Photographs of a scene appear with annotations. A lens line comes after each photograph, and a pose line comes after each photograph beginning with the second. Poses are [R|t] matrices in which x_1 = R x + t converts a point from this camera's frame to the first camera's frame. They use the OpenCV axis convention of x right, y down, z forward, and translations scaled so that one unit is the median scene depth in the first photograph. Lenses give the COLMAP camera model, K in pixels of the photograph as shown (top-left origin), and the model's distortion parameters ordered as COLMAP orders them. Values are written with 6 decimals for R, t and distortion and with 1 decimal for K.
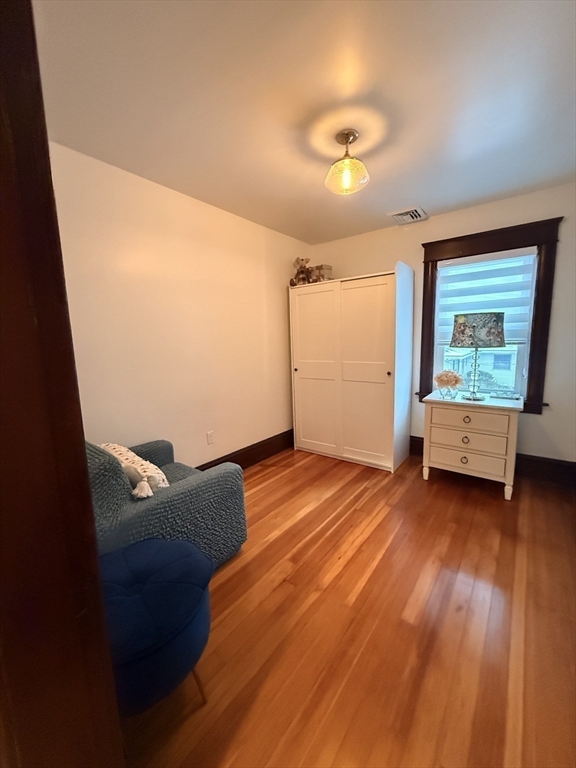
lens RADIAL K [[287.3, 0, 298.1], [0, 287.3, 380.5], [0, 0, 1]] dist [-0.000744, -0.000042]
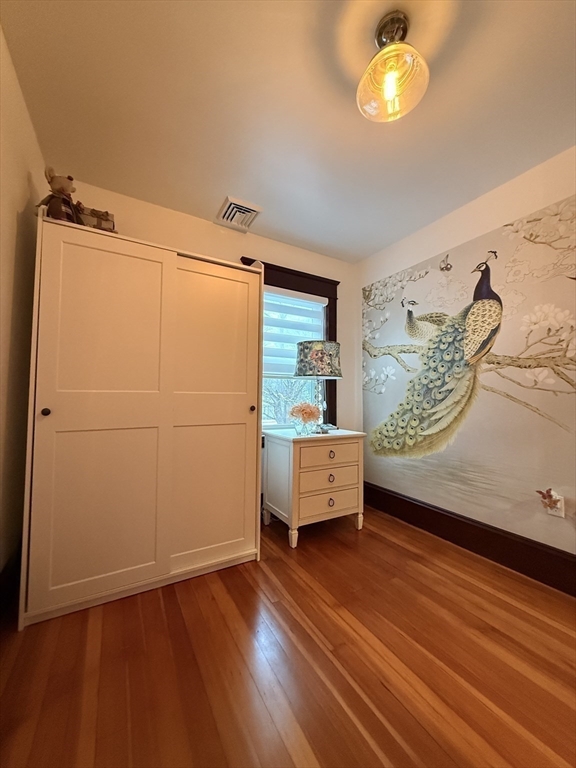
lens RADIAL K [[298.9, 0, 287.3], [0, 298.9, 383.4], [0, 0, 1]] dist [0.001613, 0.000407]
pose [[0.427234, 0.066980, 0.901656, -0.325927], [0.107108, 0.986481, -0.124032, 0.015412], [-0.897774, 0.149565, 0.414284, 0.674426]]
